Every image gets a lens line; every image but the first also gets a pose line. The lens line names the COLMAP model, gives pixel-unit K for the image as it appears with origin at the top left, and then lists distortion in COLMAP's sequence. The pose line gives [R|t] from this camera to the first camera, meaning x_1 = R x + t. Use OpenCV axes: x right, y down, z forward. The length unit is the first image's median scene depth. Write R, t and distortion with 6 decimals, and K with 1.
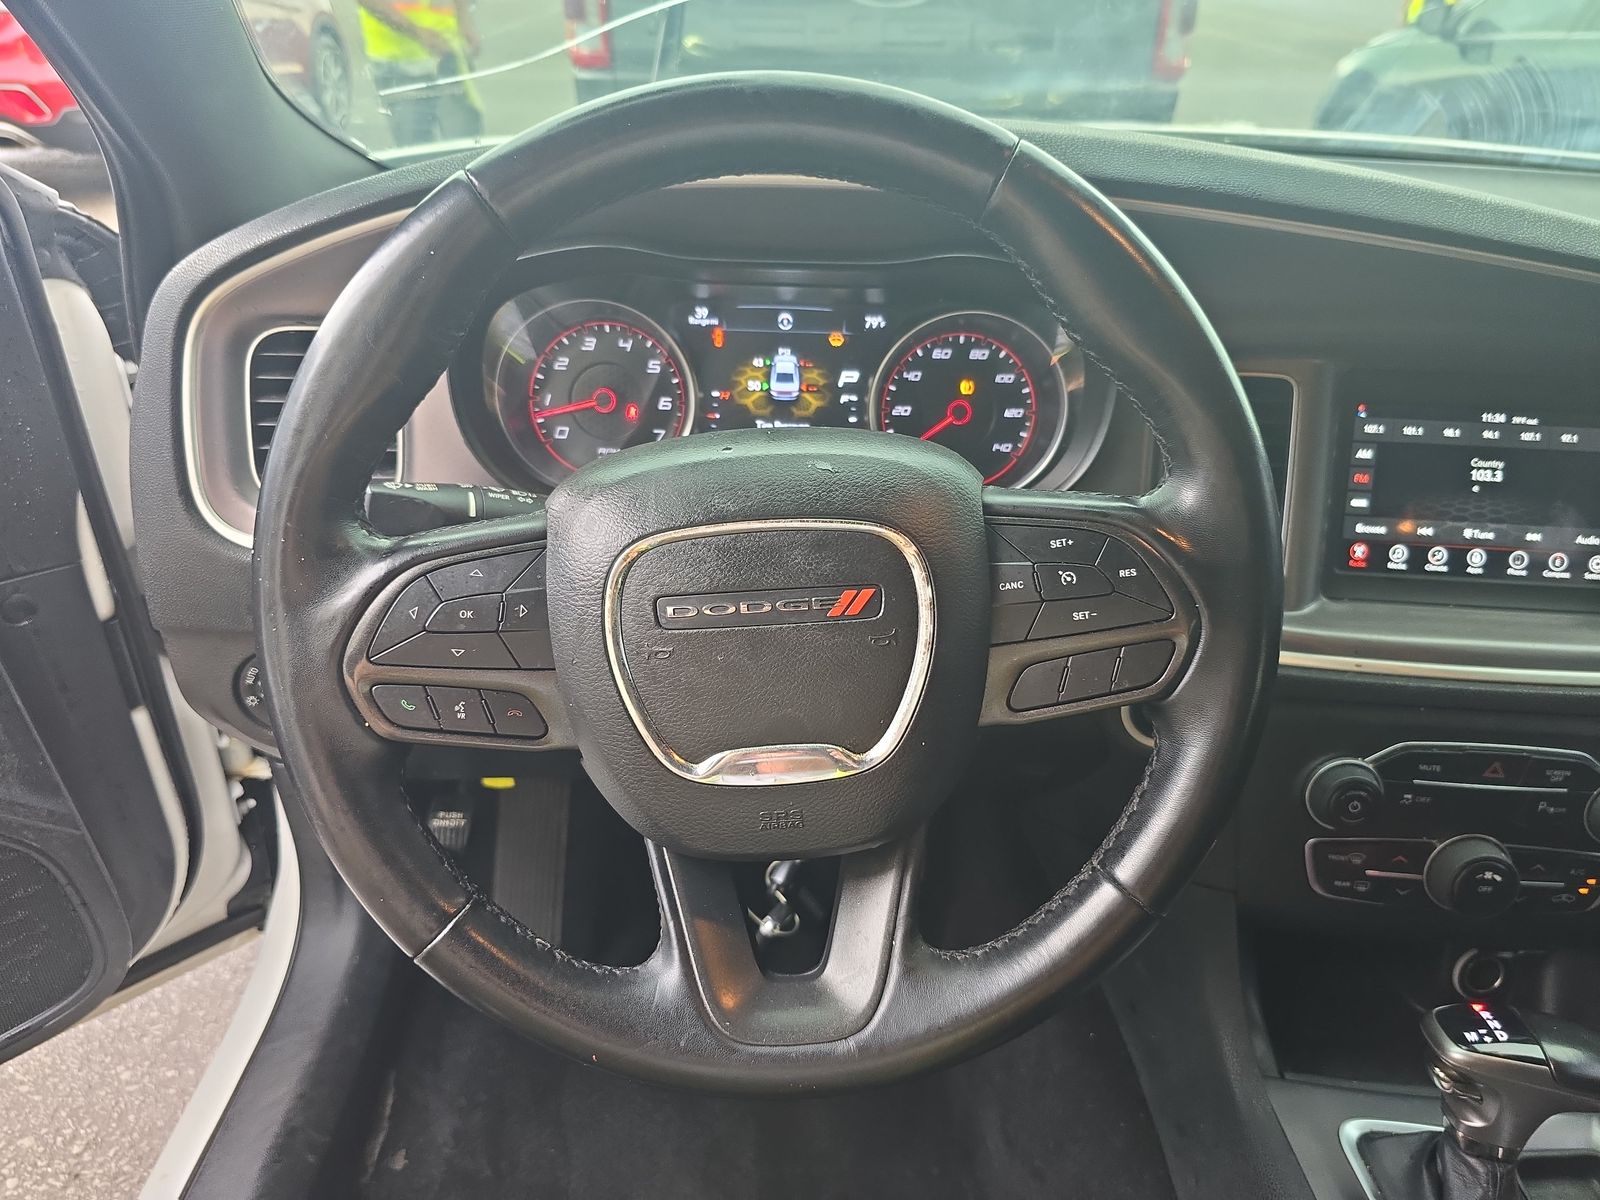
lens RADIAL K [[1068.2, 0, 788.2], [0, 1068.2, 610.1], [0, 0, 1]] dist [0.009777, -0.041238]
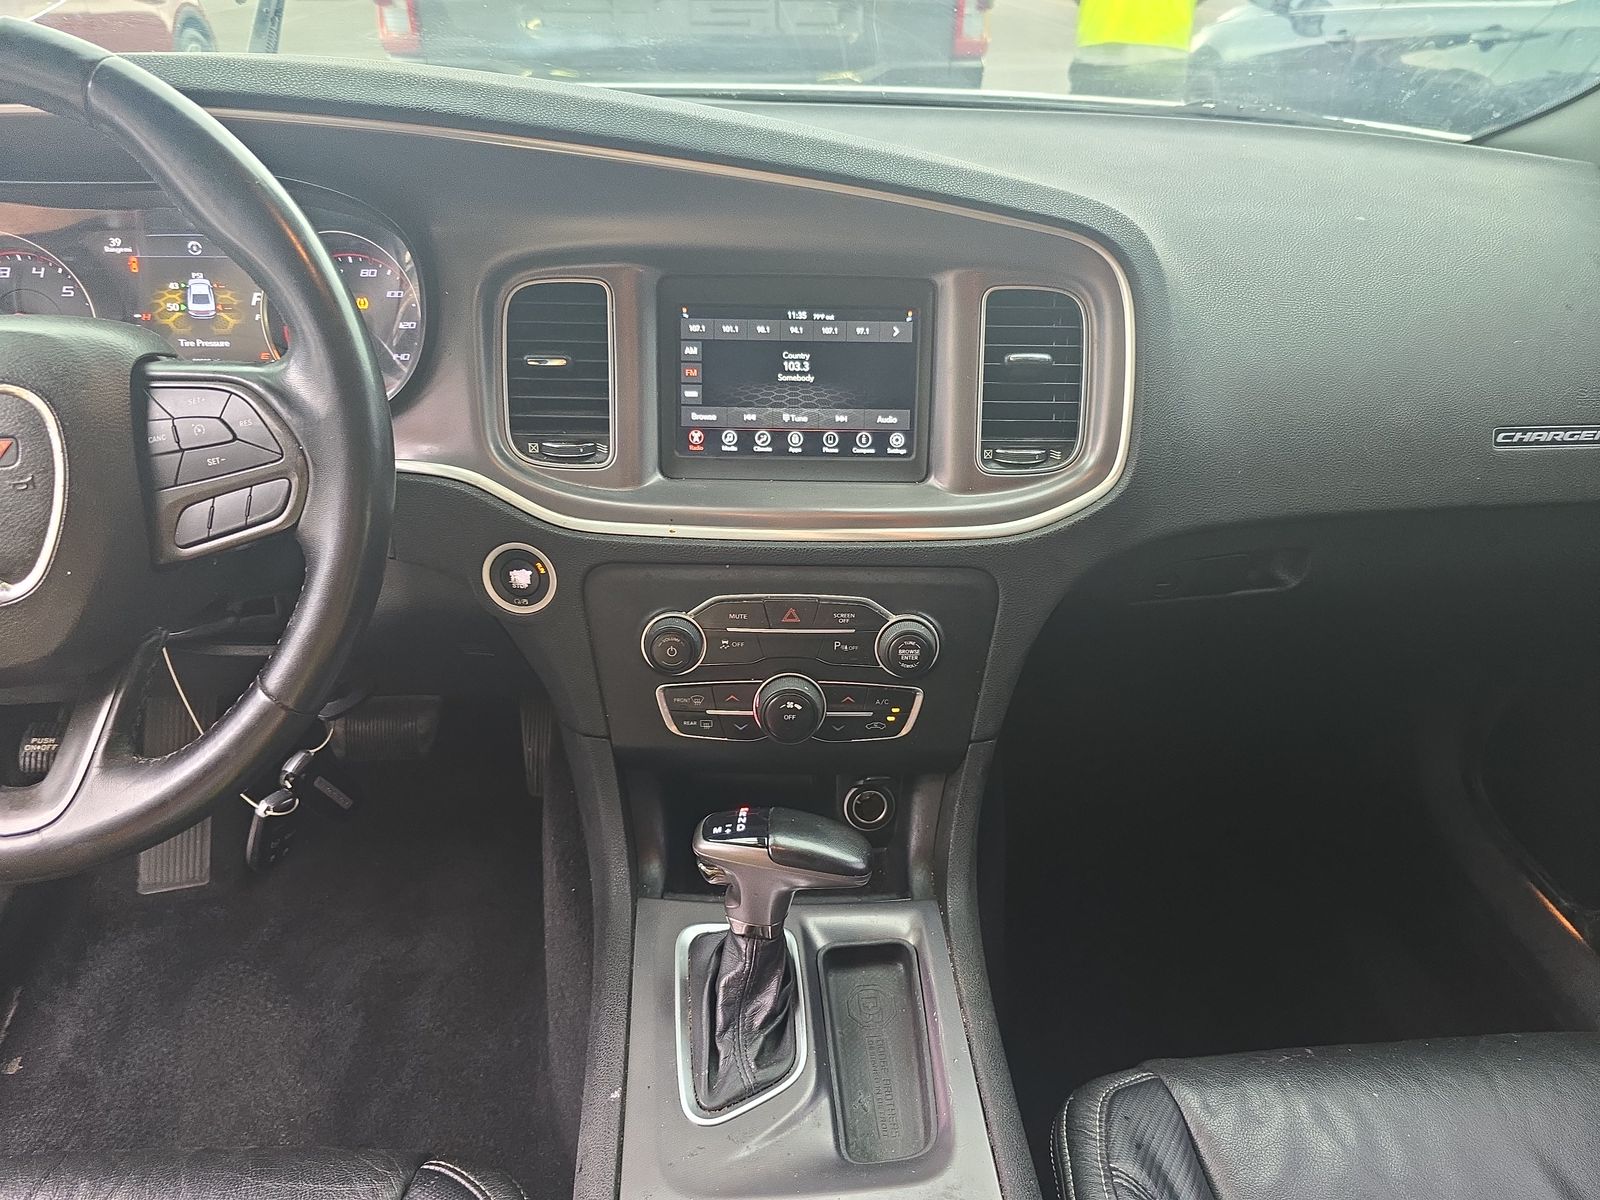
lens RADIAL K [[1068.2, 0, 823.2], [0, 1068.2, 632.7], [0, 0, 1]] dist [0.009777, -0.041238]
pose [[0.995381, -0.044322, 0.085164, 0.539650], [0.041634, 0.998585, 0.033085, 0.118583], [-0.086510, -0.029386, 0.995818, -0.159862]]
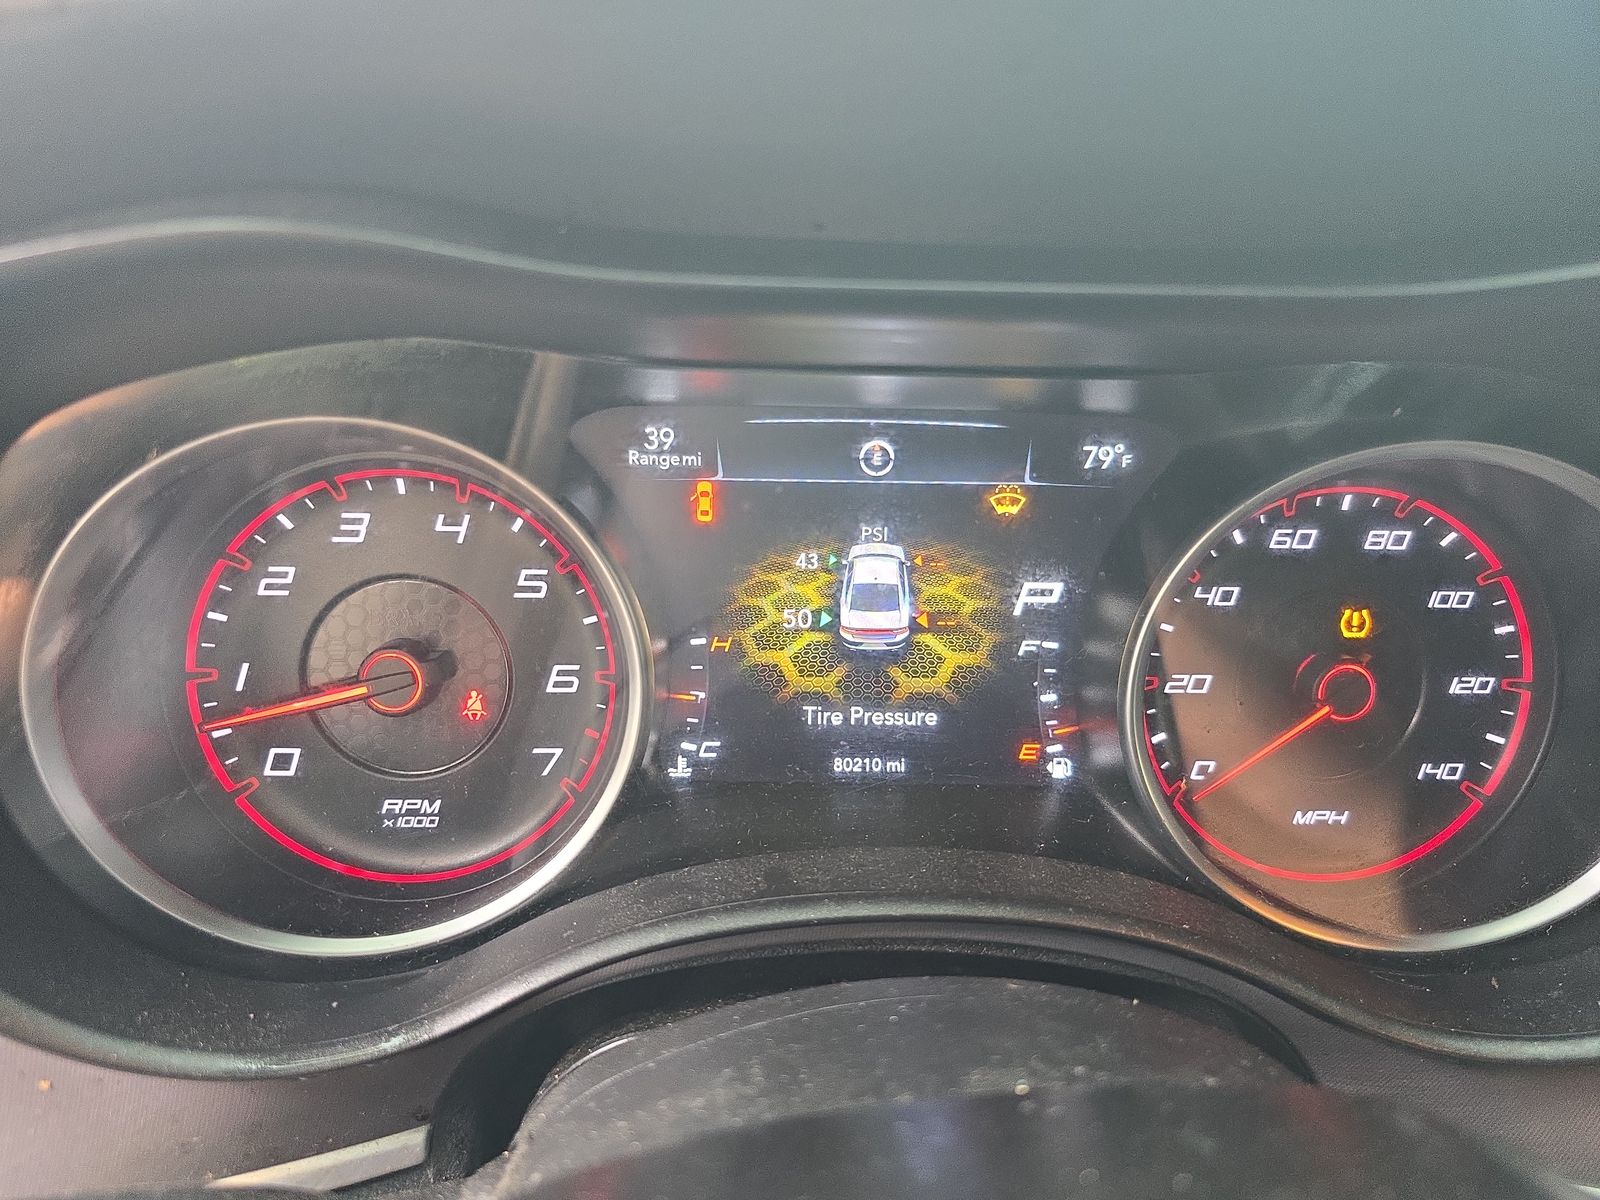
lens RADIAL K [[1068.2, 0, 781.5], [0, 1068.2, 564.7], [0, 0, 1]] dist [0.009777, -0.041238]
pose [[0.999016, -0.014887, 0.041773, -0.054739], [0.018556, 0.995871, -0.088857, -0.200574], [-0.040277, 0.089545, 0.995168, 0.629335]]
